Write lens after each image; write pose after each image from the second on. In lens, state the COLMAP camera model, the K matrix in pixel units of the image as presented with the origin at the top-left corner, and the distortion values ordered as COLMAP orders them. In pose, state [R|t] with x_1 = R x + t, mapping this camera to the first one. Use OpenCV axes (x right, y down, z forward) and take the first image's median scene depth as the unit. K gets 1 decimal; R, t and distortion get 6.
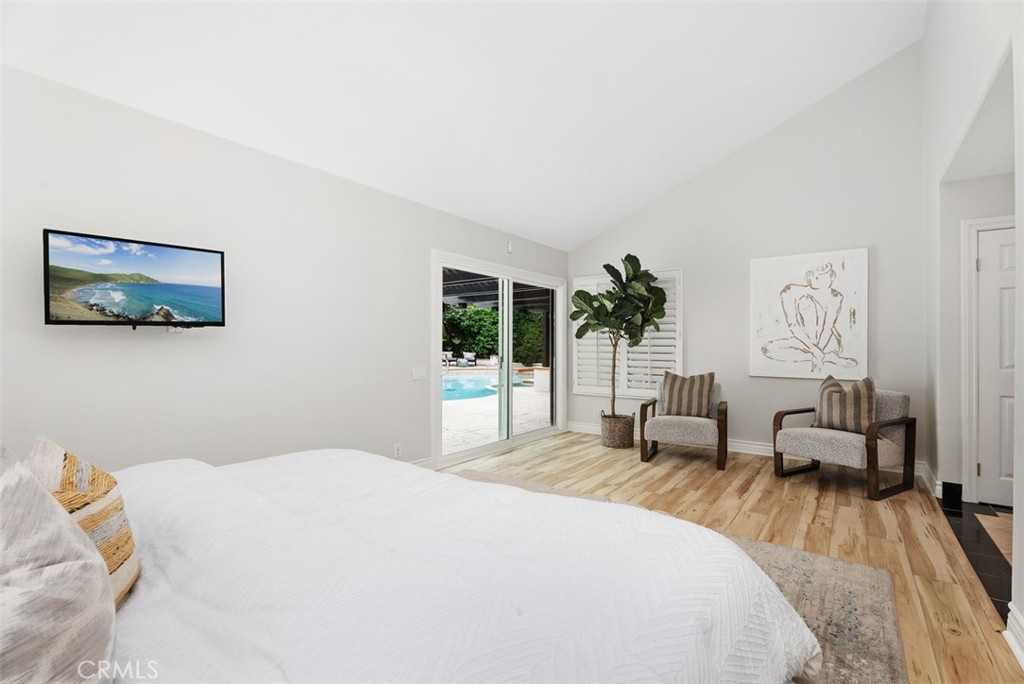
lens RADIAL K [[456.9, 0, 512.0], [0, 456.9, 342.0], [0, 0, 1]] dist [-0.001058, -0.000360]
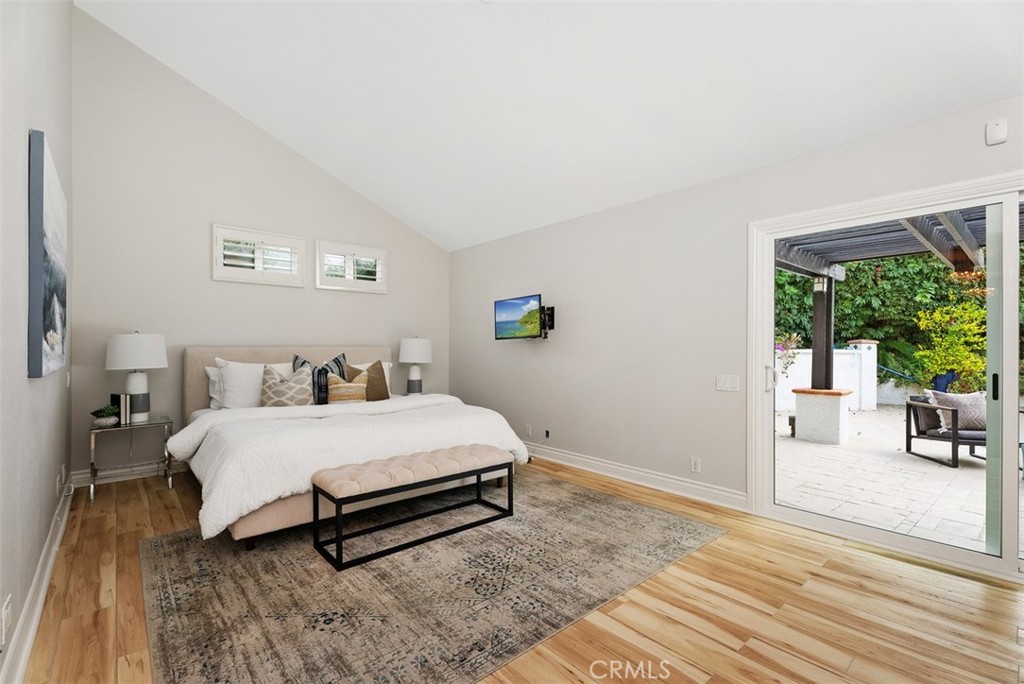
lens RADIAL K [[456.9, 0, 512.0], [0, 456.9, 342.0], [0, 0, 1]] dist [-0.001058, -0.000360]
pose [[-0.221781, -0.016736, -0.974953, 0.819022], [0.009085, 0.999774, -0.019228, 0.012634], [0.975054, -0.013122, -0.221579, 0.978511]]
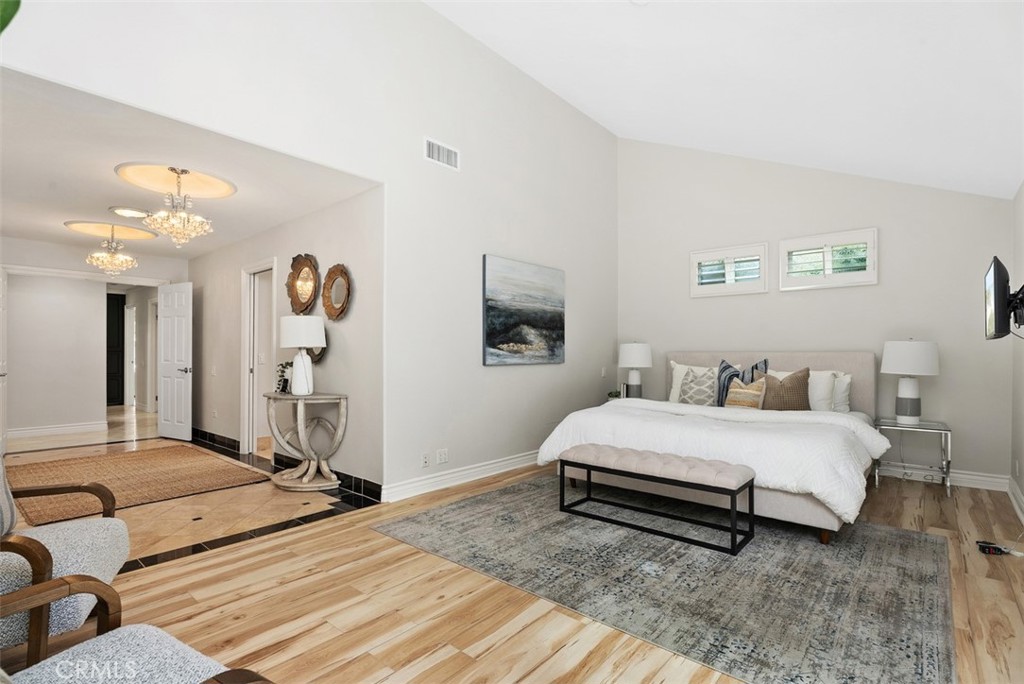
lens RADIAL K [[483.5, 0, 512.5], [0, 483.5, 347.6], [0, 0, 1]] dist [-0.002616, -0.000711]
pose [[-0.997455, -0.007670, 0.070879, 0.233478], [-0.009121, 0.999755, -0.020172, 0.017191], [-0.070707, -0.020768, -0.997281, 1.603798]]
